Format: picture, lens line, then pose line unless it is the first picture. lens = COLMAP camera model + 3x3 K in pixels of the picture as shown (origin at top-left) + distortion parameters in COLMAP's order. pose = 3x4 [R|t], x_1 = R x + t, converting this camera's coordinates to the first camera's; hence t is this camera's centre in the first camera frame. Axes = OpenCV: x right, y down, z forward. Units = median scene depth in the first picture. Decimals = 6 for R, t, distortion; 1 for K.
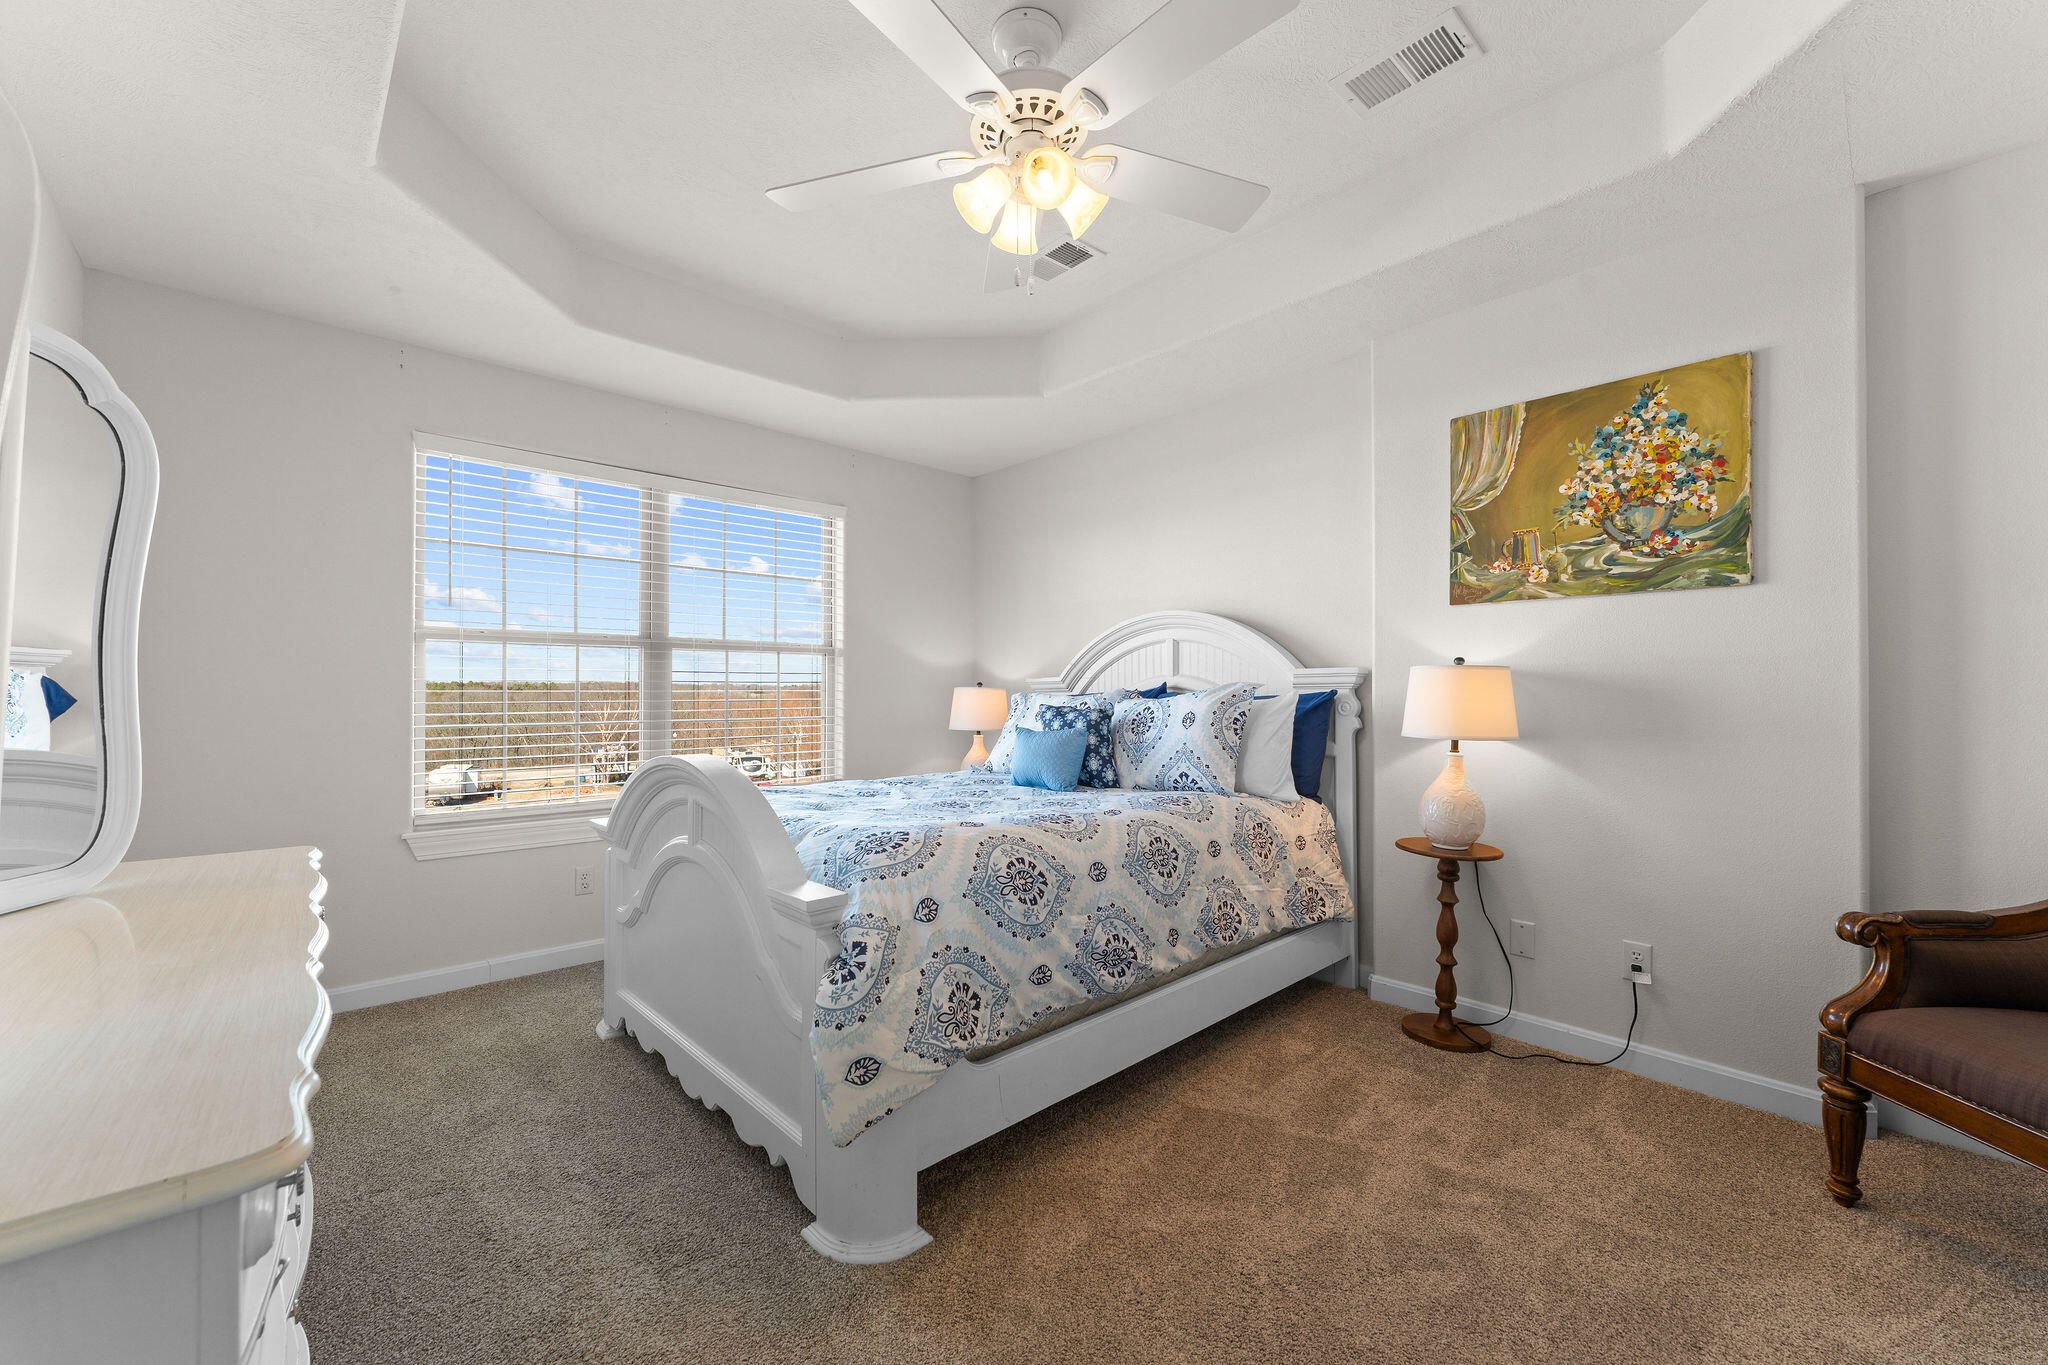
lens RADIAL K [[813.1, 0, 1026.4], [0, 813.1, 690.4], [0, 0, 1]] dist [-0.003525, -0.000515]
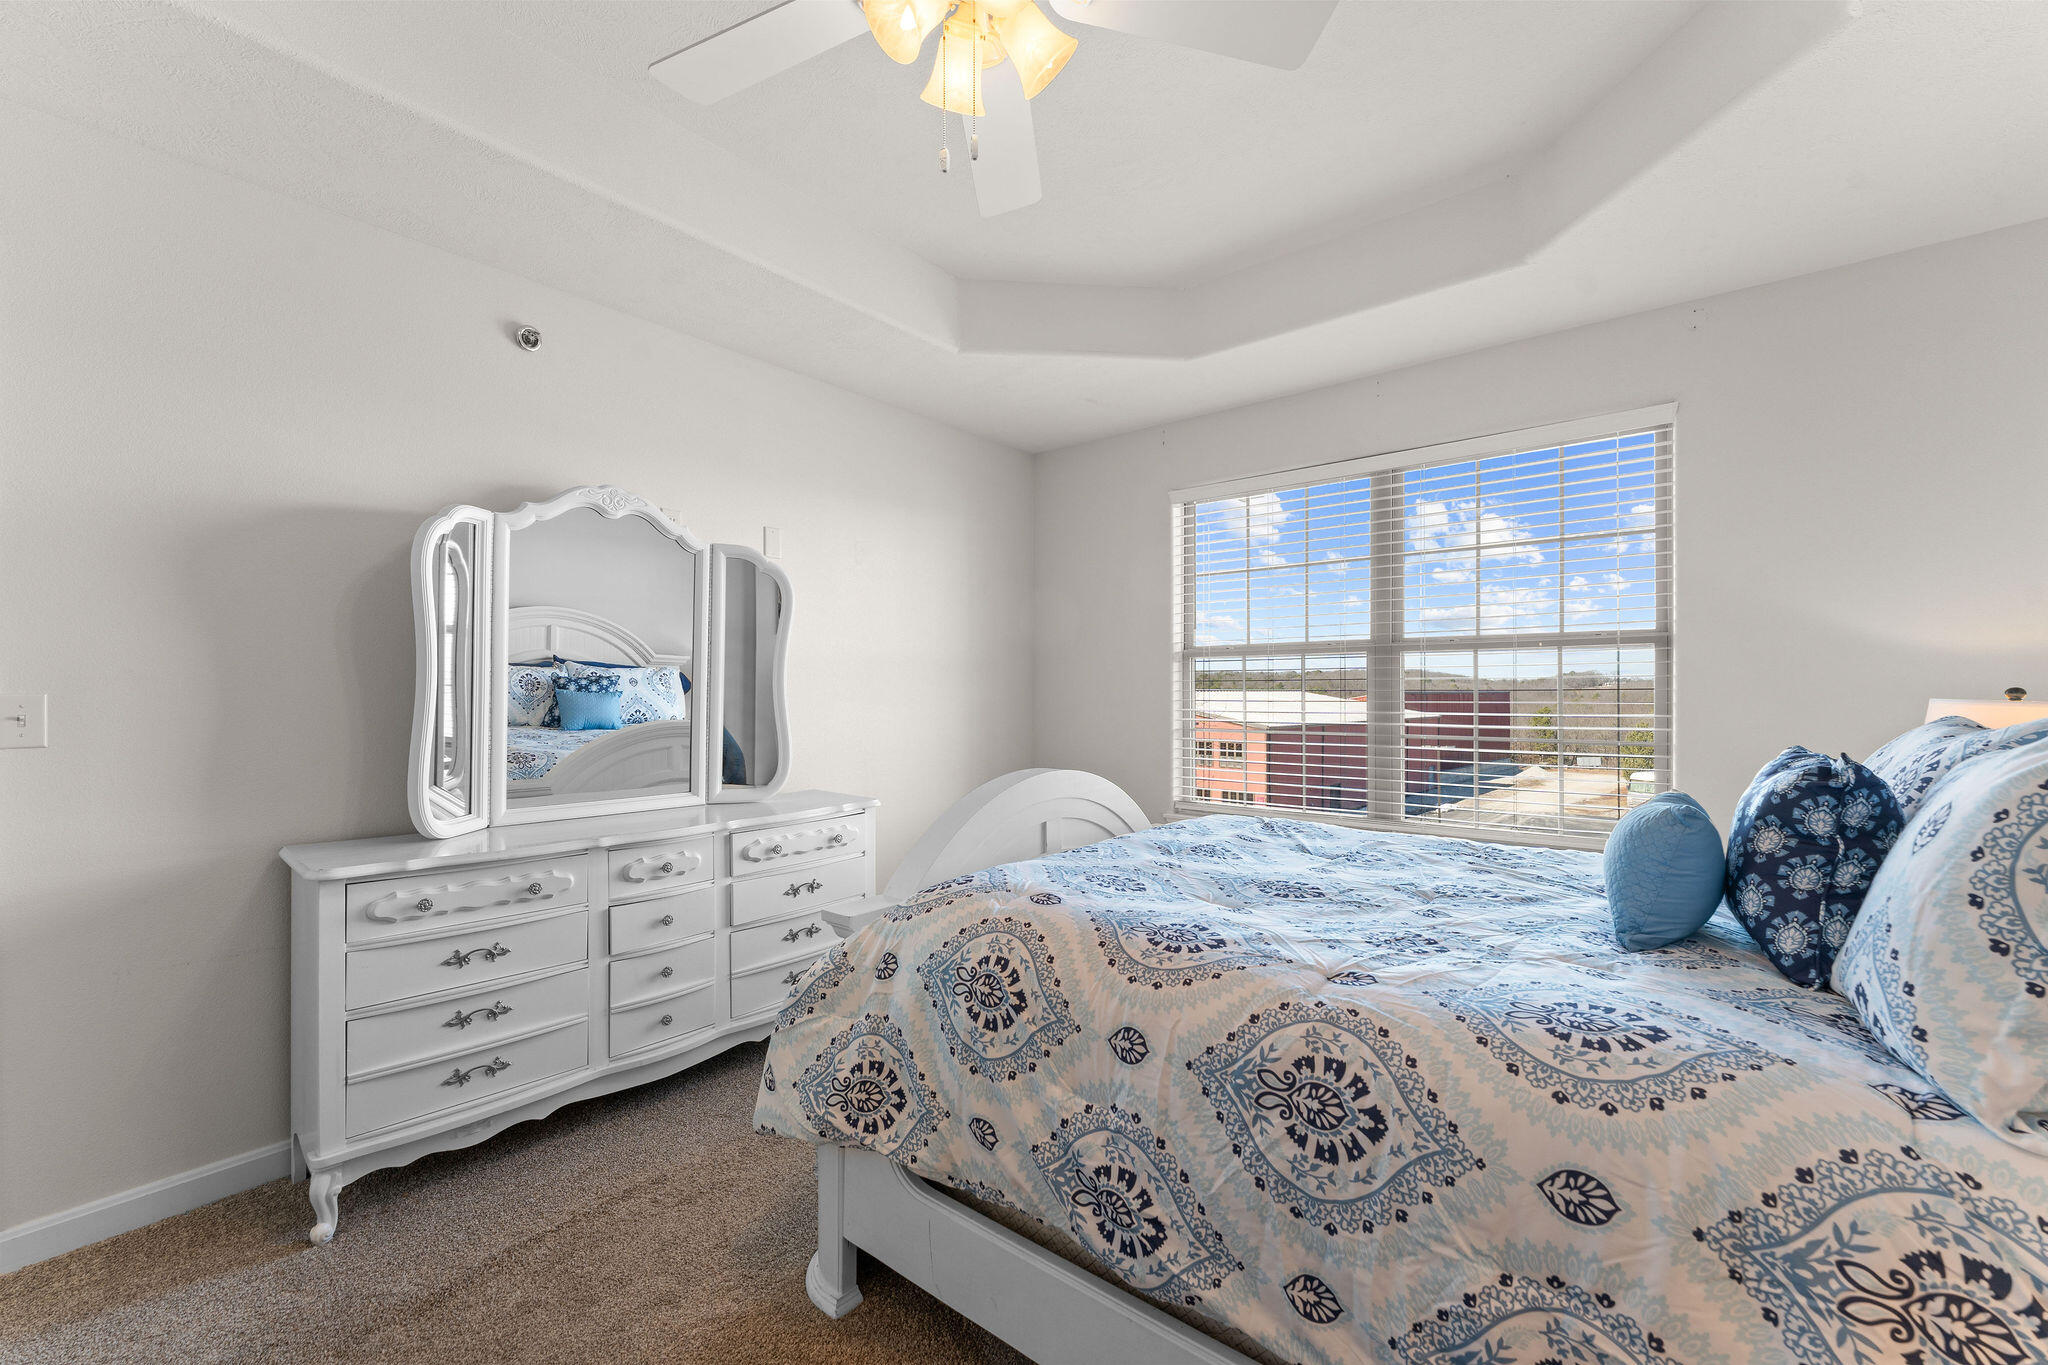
lens RADIAL K [[813.1, 0, 1025.5], [0, 813.1, 689.1], [0, 0, 1]] dist [-0.003525, -0.000515]
pose [[0.127109, 0.000973, -0.991888, 0.592033], [0.005612, 0.999983, 0.001701, -0.024369], [0.991873, -0.005782, 0.127101, 0.793349]]
